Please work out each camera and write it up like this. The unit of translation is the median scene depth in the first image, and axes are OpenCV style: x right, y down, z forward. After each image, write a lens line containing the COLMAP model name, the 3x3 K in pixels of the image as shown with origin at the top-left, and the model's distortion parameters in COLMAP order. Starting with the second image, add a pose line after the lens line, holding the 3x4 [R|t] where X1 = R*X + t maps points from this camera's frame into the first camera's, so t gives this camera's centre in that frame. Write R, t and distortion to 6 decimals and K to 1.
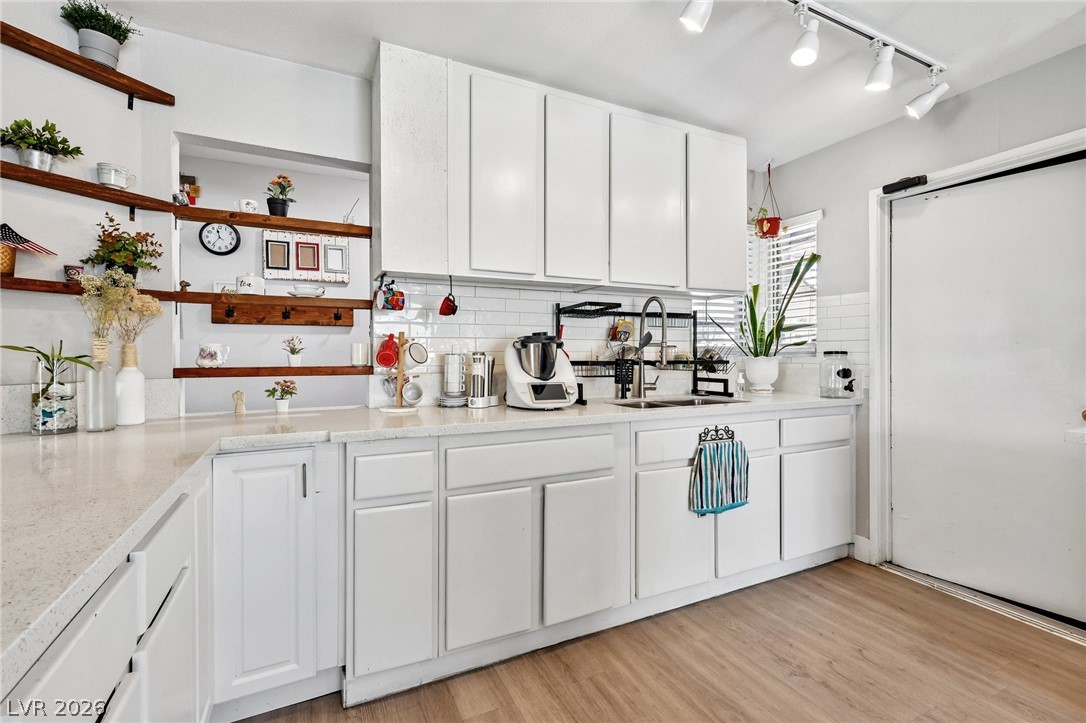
lens RADIAL K [[477.5, 0, 543.5], [0, 477.5, 353.4], [0, 0, 1]] dist [0.001269, -0.000142]
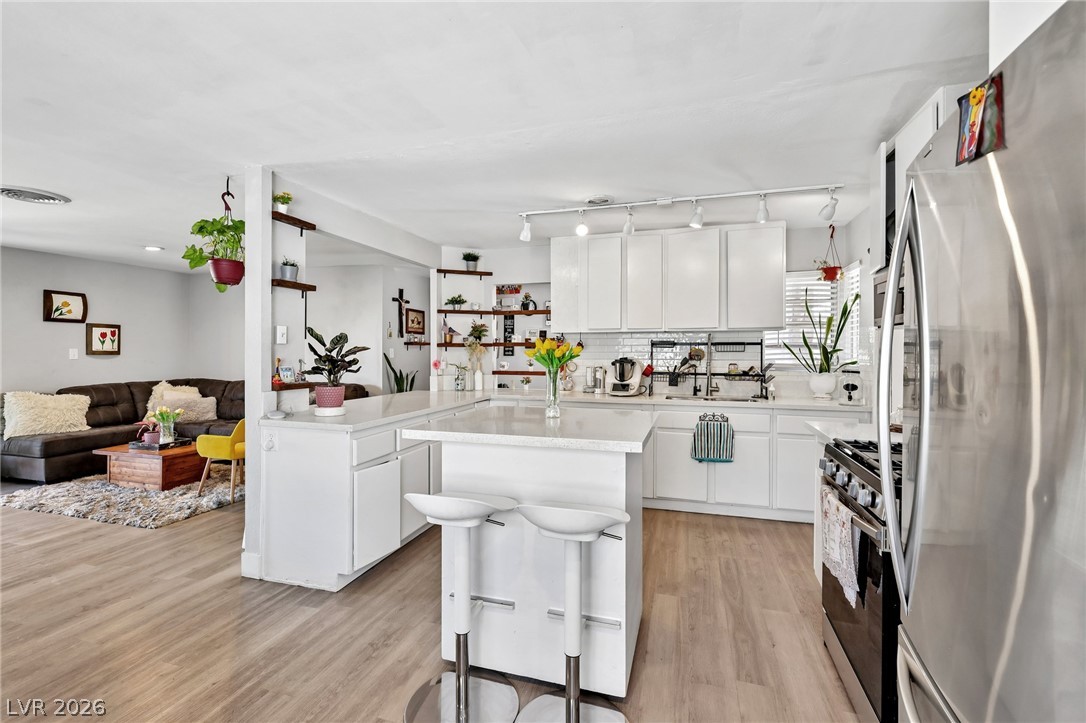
lens RADIAL K [[477.5, 0, 543.5], [0, 477.5, 353.4], [0, 0, 1]] dist [0.001269, -0.000142]
pose [[0.734582, 0.004565, -0.678505, 1.092052], [-0.001574, 0.999986, 0.005025, -0.070431], [0.678518, -0.002623, 0.734579, -0.685159]]
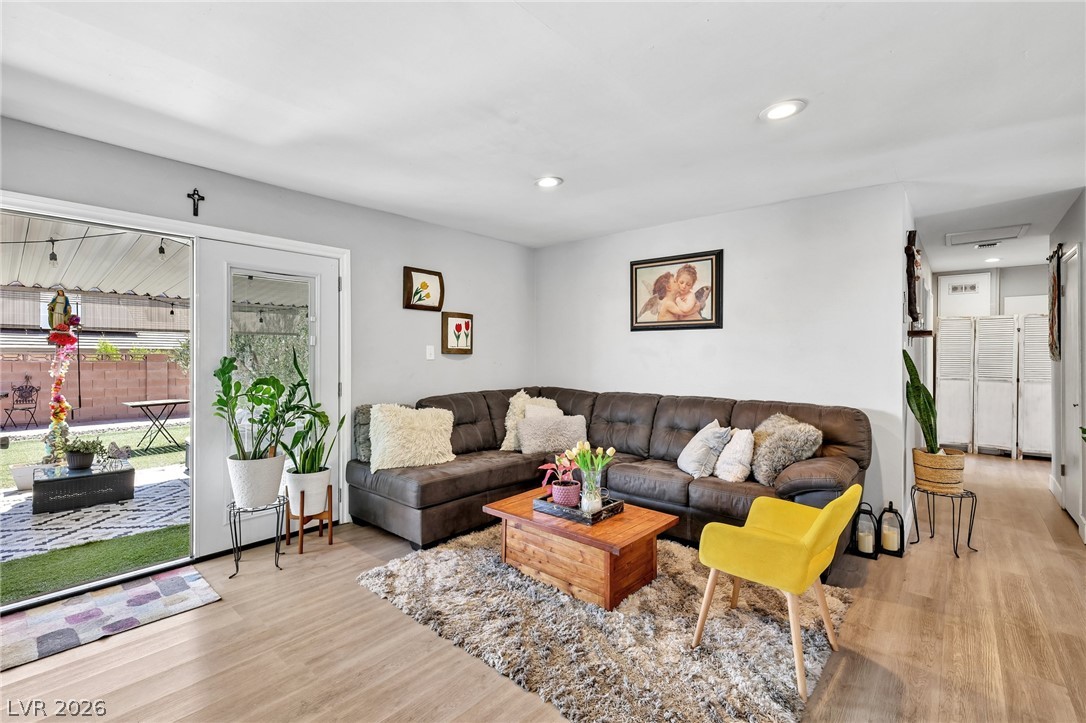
lens RADIAL K [[477.5, 0, 543.5], [0, 477.5, 353.4], [0, 0, 1]] dist [0.001269, -0.000142]
pose [[0.394419, -0.003667, -0.918924, -0.522326], [-0.001096, 0.999989, -0.004461, -0.039560], [0.918930, 0.002766, 0.394410, -0.847972]]
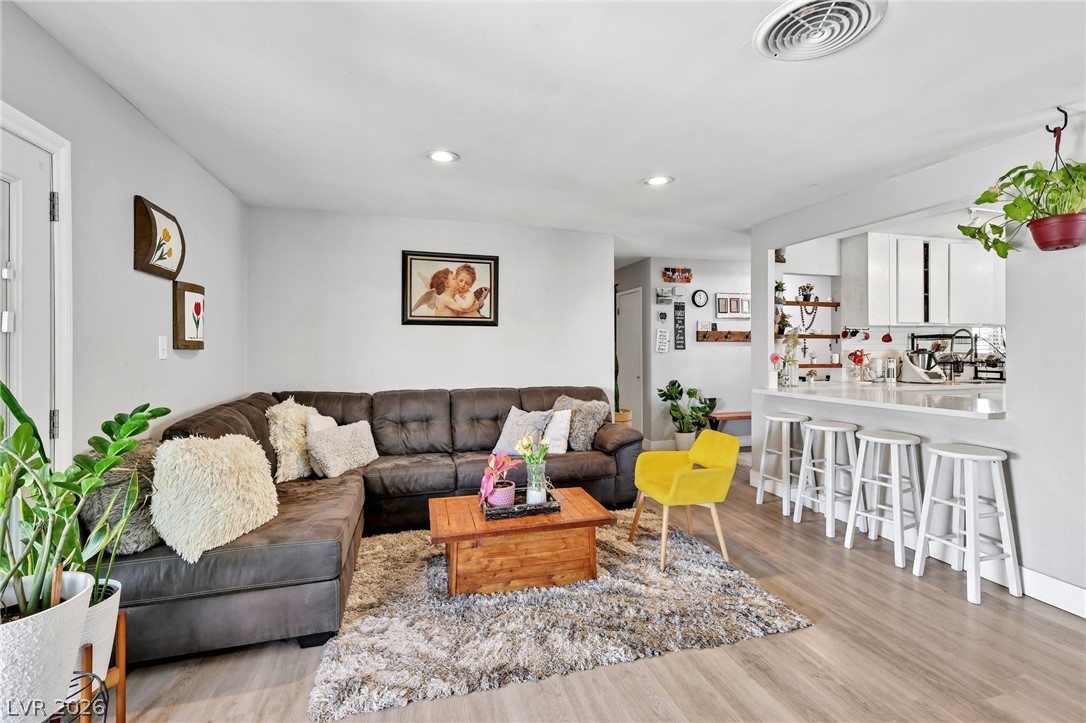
lens RADIAL K [[479.9, 0, 542.9], [0, 479.9, 347.1], [0, 0, 1]] dist [0.001573, 0.000179]
pose [[0.985352, -0.001902, -0.170520, -1.349690], [0.001329, 0.999993, -0.003473, -0.046290], [0.170525, 0.003196, 0.985348, -1.481987]]
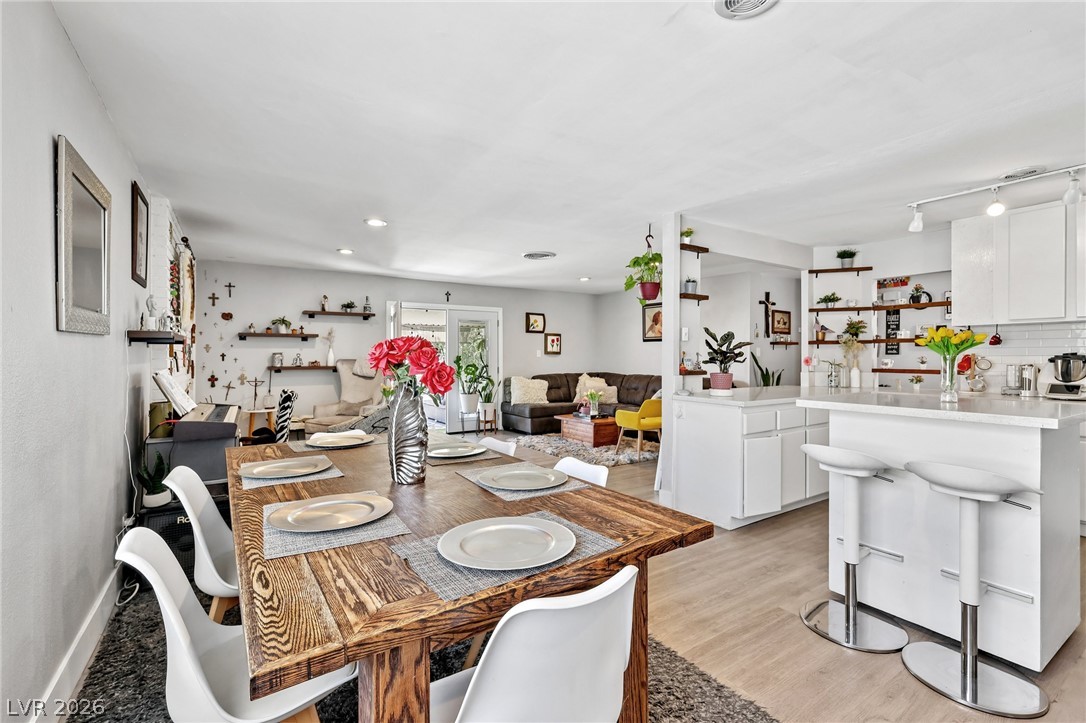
lens RADIAL K [[476.2, 0, 541.7], [0, 476.2, 358.5], [0, 0, 1]] dist [0.000452, 0.000017]
pose [[0.121614, 0.005148, -0.992564, 1.361618], [-0.000791, 0.999987, 0.005090, -0.031381], [0.992577, 0.000166, 0.121617, -0.956375]]
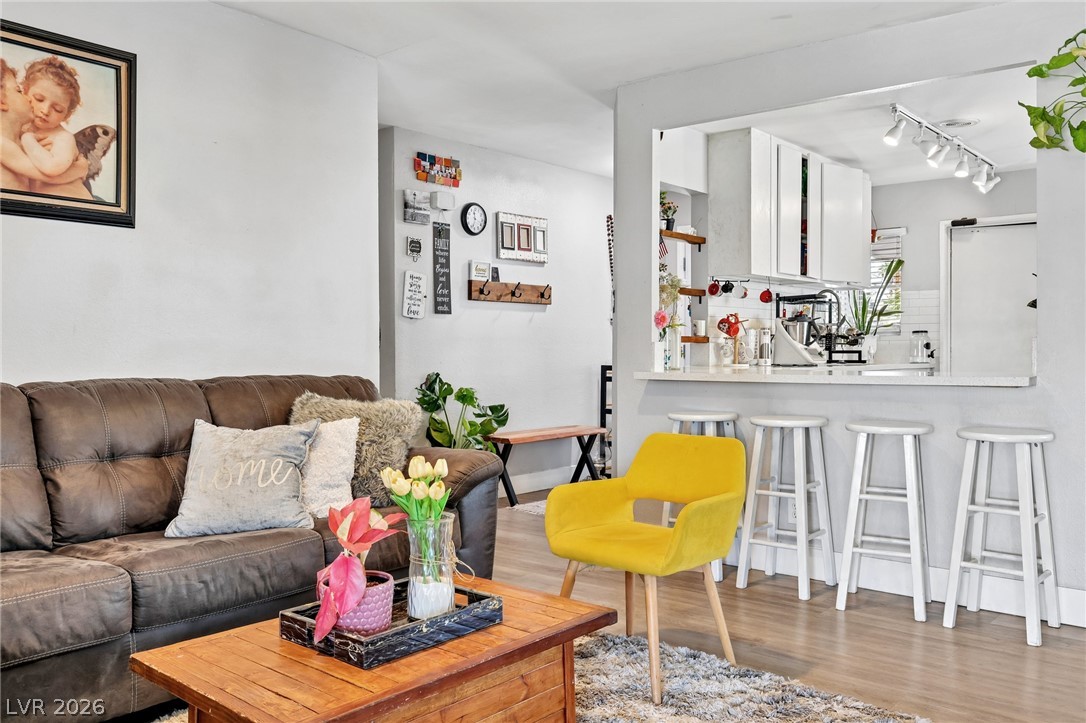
lens RADIAL K [[900.9, 0, 543.0], [0, 900.9, 361.5], [0, 0, 1]] dist [-0.005908, -0.005453]
pose [[0.910985, -0.005100, 0.412408, -1.871021], [-0.000606, 0.999906, 0.013706, 0.062373], [-0.412439, -0.012736, 0.910896, -1.210799]]
